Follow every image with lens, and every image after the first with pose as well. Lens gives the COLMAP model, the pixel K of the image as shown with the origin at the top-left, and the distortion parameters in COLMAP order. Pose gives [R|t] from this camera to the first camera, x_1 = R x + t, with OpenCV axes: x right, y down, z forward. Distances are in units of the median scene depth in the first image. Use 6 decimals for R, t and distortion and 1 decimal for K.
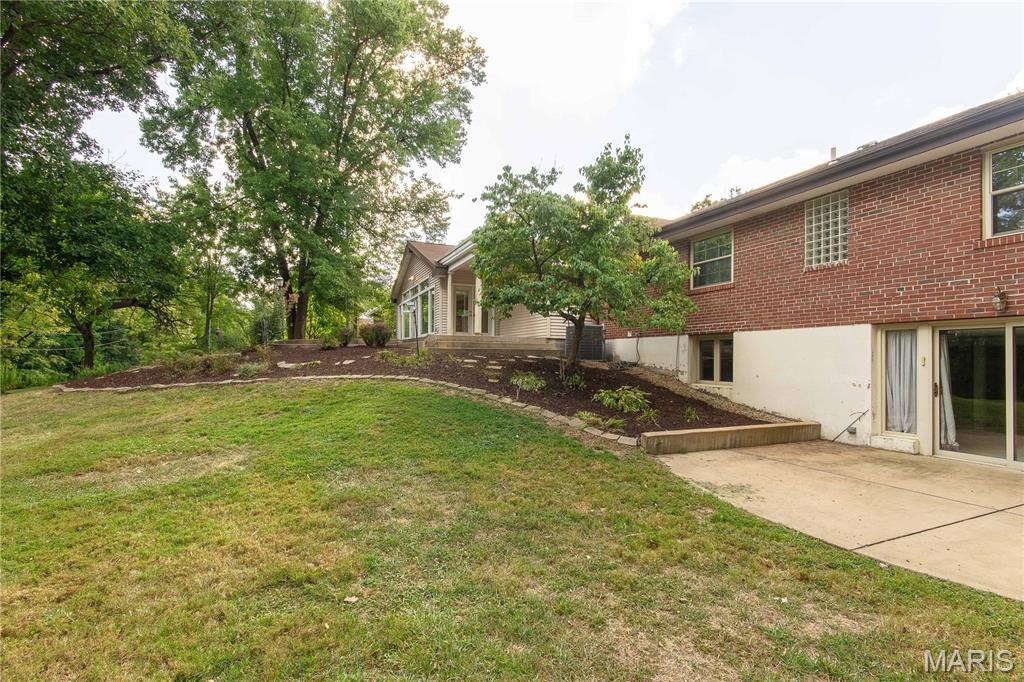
lens RADIAL K [[490.1, 0, 506.0], [0, 490.1, 342.1], [0, 0, 1]] dist [0.005115, 0.000958]
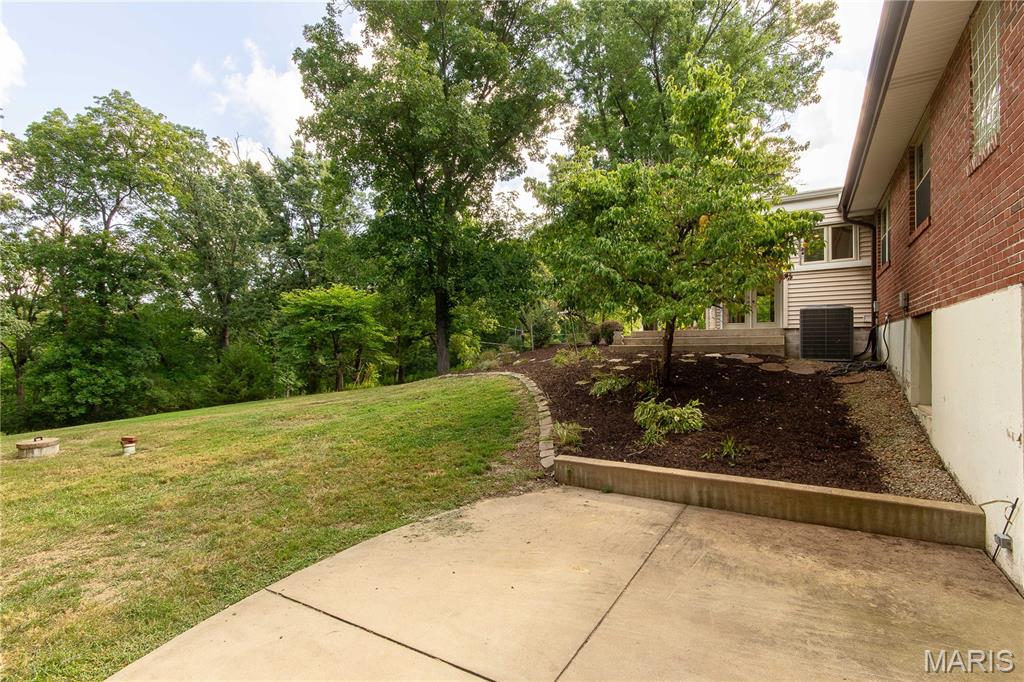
lens RADIAL K [[490.1, 0, 506.0], [0, 490.1, 342.1], [0, 0, 1]] dist [0.005115, 0.000958]
pose [[0.568265, -0.017690, -0.822655, 0.882897], [0.037473, 0.999288, 0.004397, -0.012561], [0.821992, -0.033326, 0.568523, 0.444303]]
